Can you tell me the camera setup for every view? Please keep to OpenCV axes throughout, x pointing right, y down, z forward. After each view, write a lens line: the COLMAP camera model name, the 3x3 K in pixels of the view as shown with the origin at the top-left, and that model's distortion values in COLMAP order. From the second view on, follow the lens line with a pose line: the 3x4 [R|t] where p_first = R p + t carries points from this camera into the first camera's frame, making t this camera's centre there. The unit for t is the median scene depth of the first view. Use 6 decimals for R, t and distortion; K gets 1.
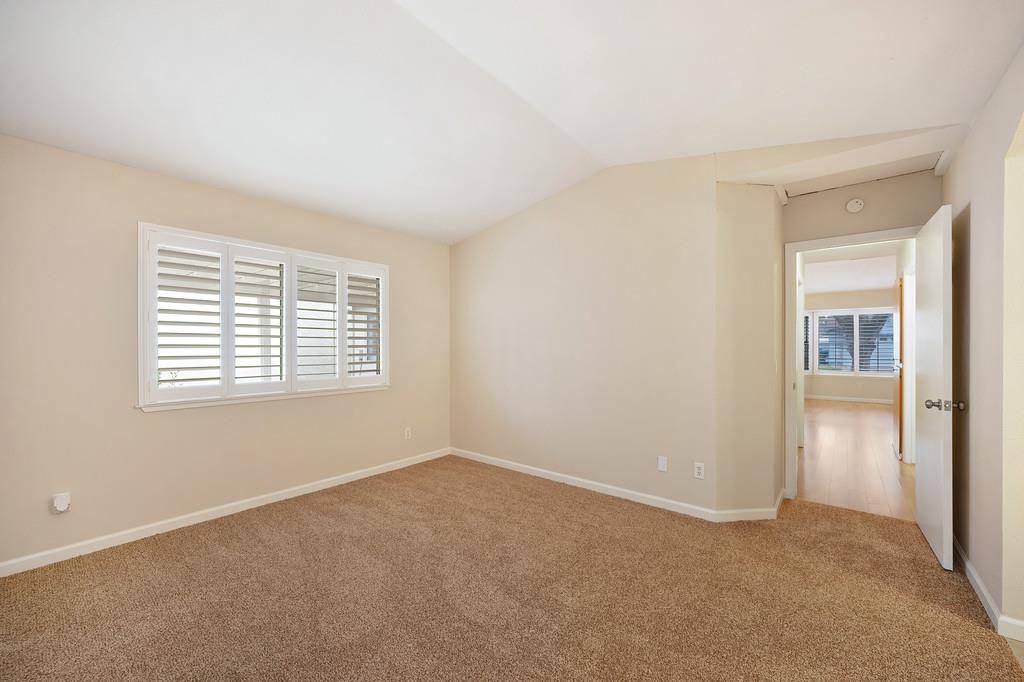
lens RADIAL K [[400.5, 0, 514.7], [0, 400.5, 346.0], [0, 0, 1]] dist [-0.003982, -0.000048]
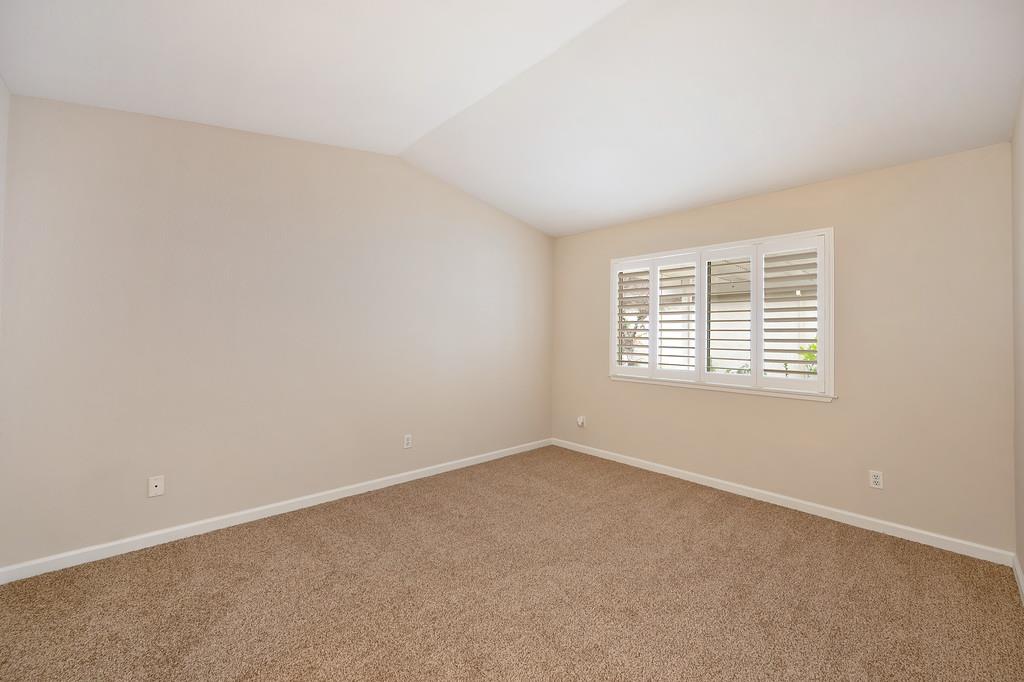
lens RADIAL K [[400.5, 0, 514.9], [0, 400.5, 333.5], [0, 0, 1]] dist [-0.003982, -0.000048]
pose [[-0.113091, -0.010400, -0.993530, 0.519770], [-0.016248, 0.999831, -0.008616, 0.002648], [0.993452, 0.015169, -0.113240, 0.608892]]
